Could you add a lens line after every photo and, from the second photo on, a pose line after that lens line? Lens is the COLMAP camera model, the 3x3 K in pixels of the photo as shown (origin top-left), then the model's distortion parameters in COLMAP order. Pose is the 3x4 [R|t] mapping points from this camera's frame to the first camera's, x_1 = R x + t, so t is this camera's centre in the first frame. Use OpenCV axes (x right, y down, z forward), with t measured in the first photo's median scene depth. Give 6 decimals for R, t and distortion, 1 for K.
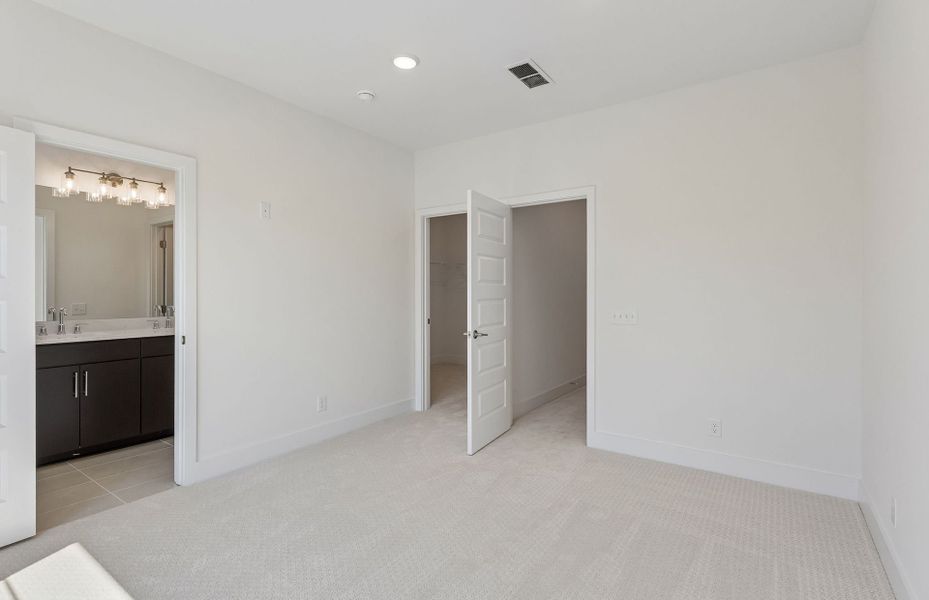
lens RADIAL K [[458.1, 0, 449.0], [0, 458.1, 295.2], [0, 0, 1]] dist [-0.000819, 0.000350]
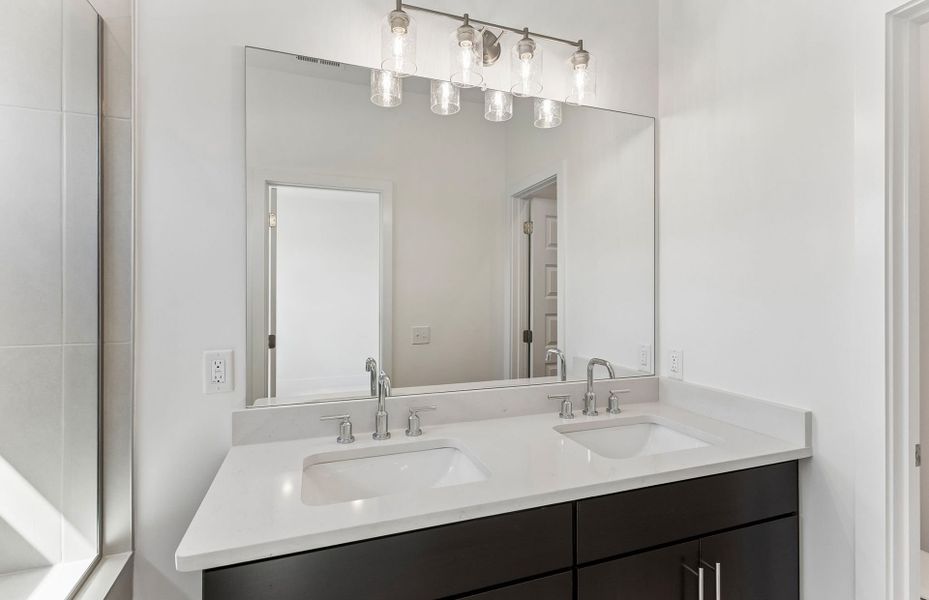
lens RADIAL K [[458.1, 0, 449.0], [0, 458.1, 295.2], [0, 0, 1]] dist [-0.000819, 0.000350]
pose [[0.814549, -0.013982, -0.579927, -0.352906], [0.010975, 0.999902, -0.008693, -0.015458], [0.579991, 0.000716, 0.814622, 0.437262]]
